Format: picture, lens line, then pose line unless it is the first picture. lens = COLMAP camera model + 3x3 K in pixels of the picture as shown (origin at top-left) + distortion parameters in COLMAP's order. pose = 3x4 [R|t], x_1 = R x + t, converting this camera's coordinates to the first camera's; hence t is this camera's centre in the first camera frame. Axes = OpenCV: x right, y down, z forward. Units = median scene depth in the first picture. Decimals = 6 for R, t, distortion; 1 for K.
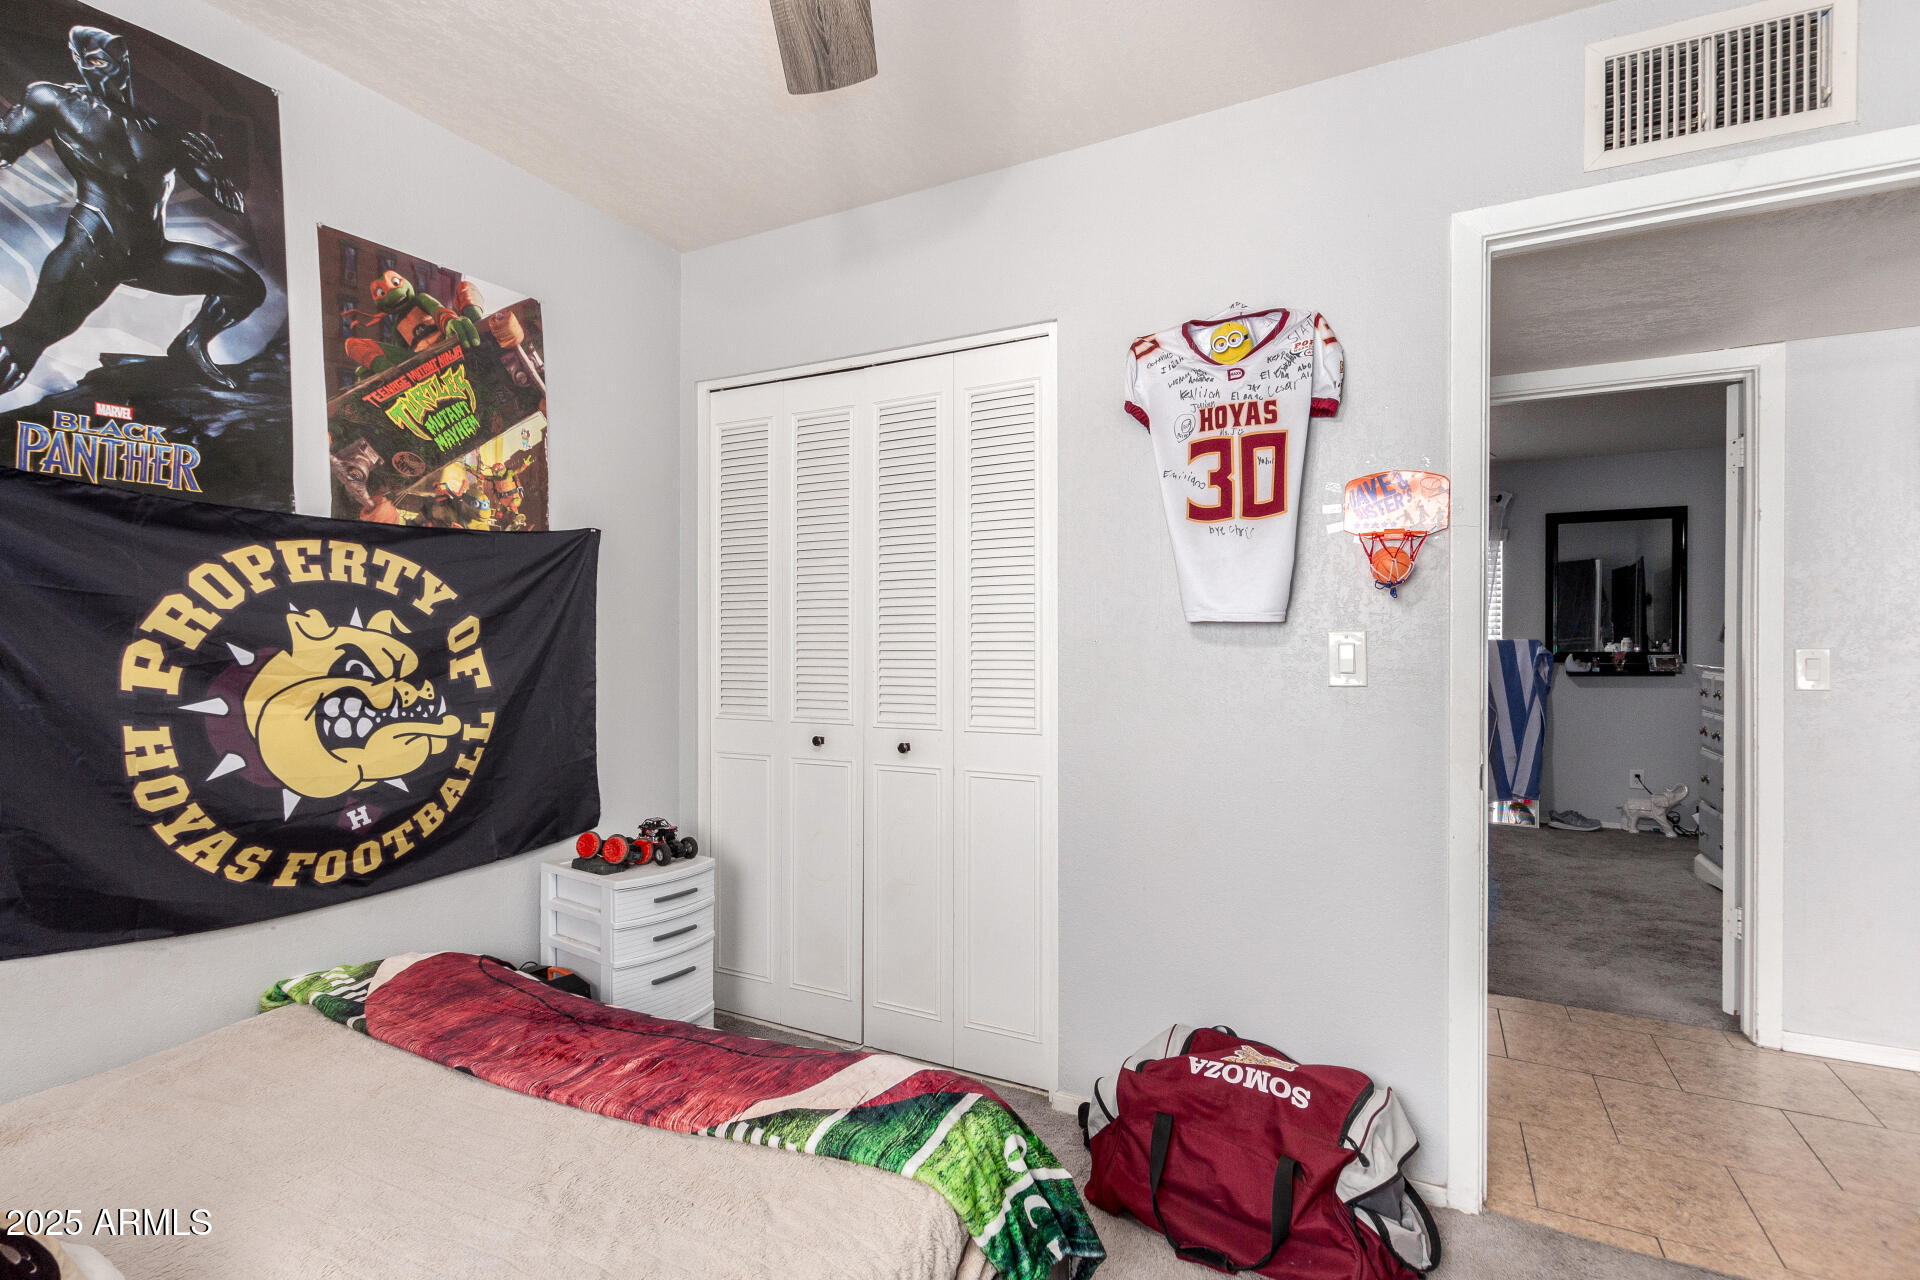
lens RADIAL K [[890.7, 0, 951.8], [0, 890.7, 645.7], [0, 0, 1]] dist [-0.000209, -0.001145]
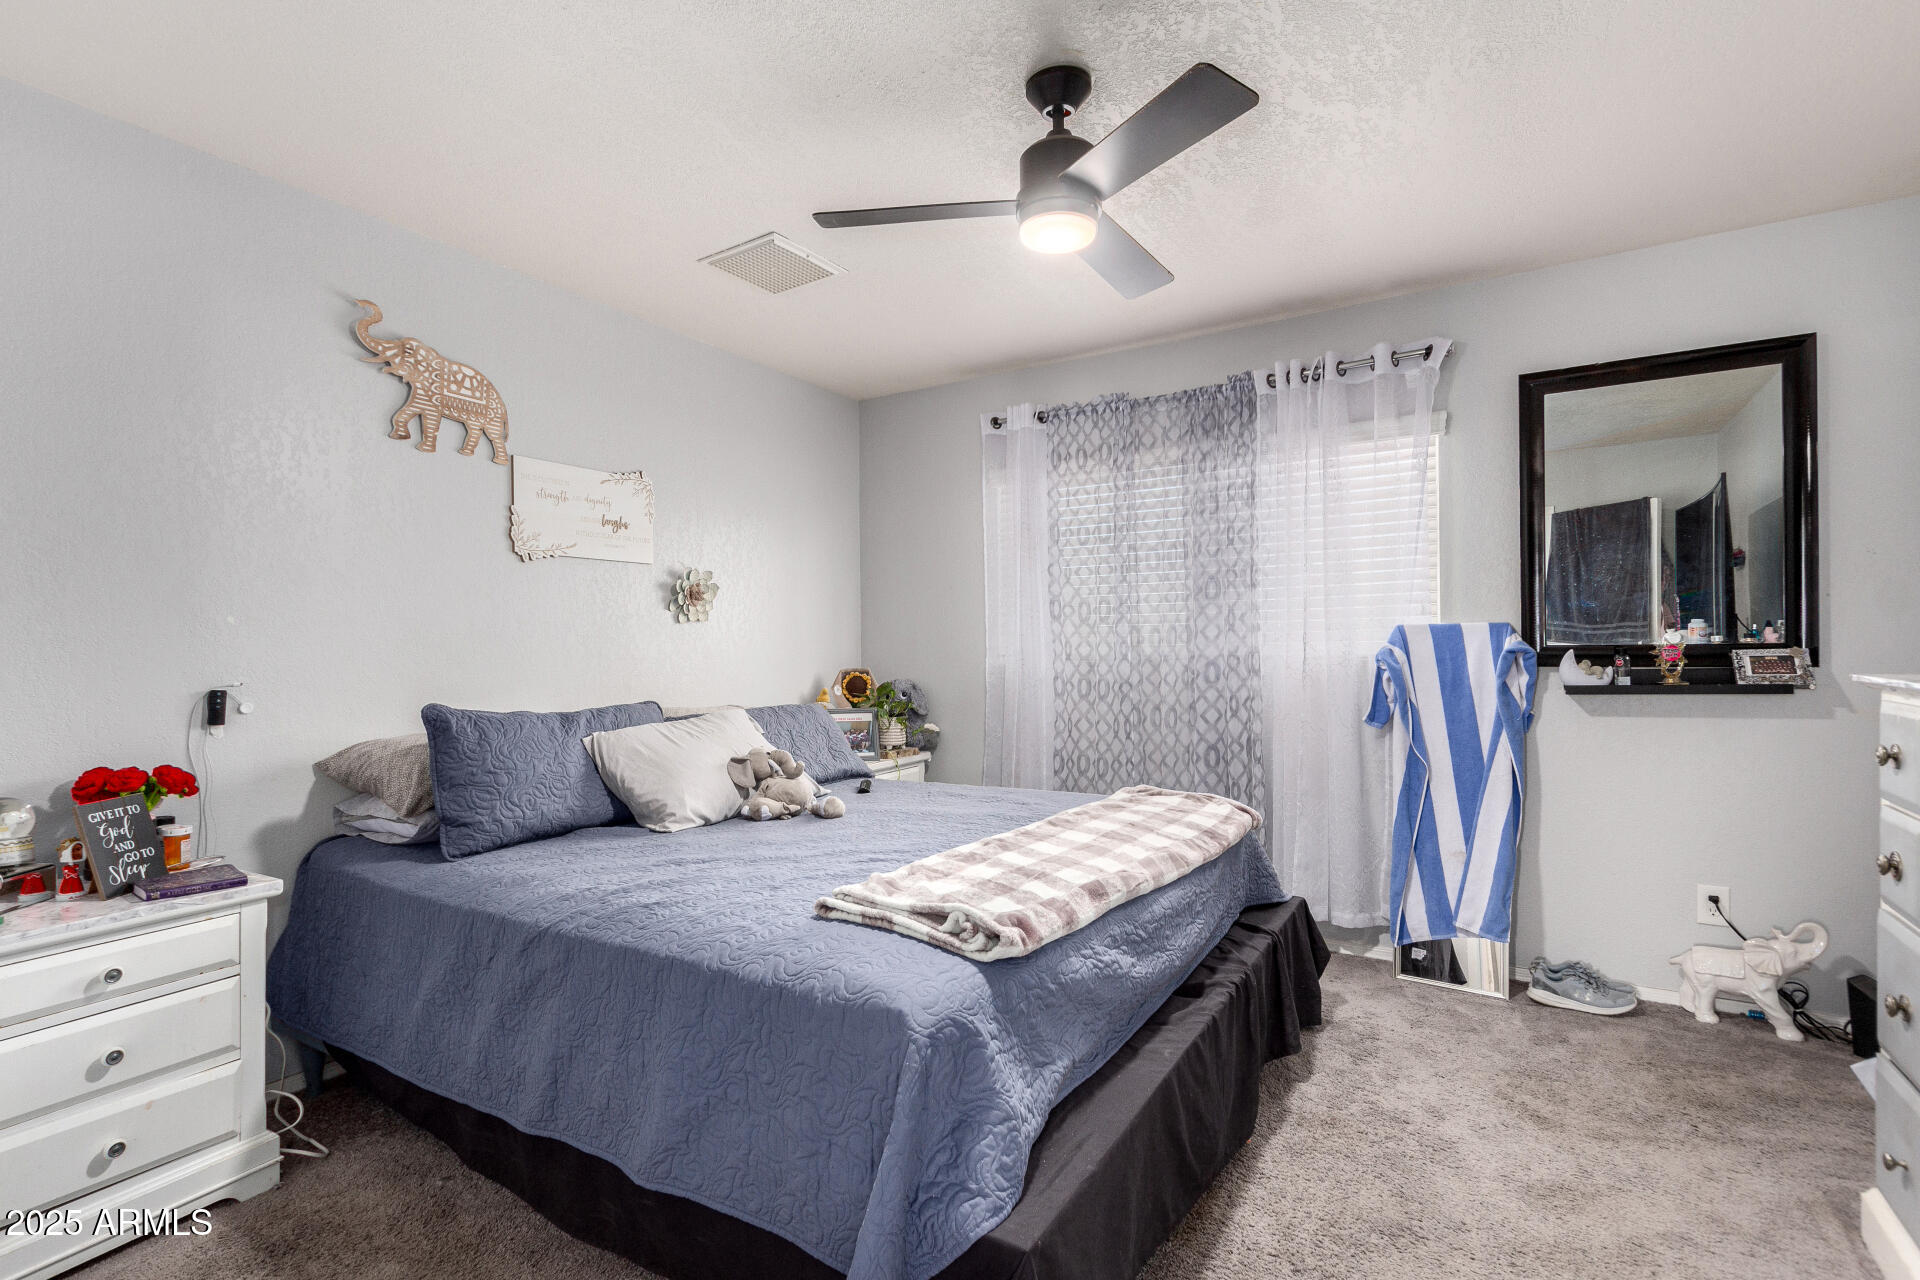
lens RADIAL K [[890.7, 0, 953.3], [0, 890.7, 644.7], [0, 0, 1]] dist [-0.000209, -0.001145]
pose [[0.997828, -0.012448, -0.064682, 0.377237], [0.012325, 0.999921, -0.002295, 0.003289], [0.064706, 0.001493, 0.997903, 0.473042]]
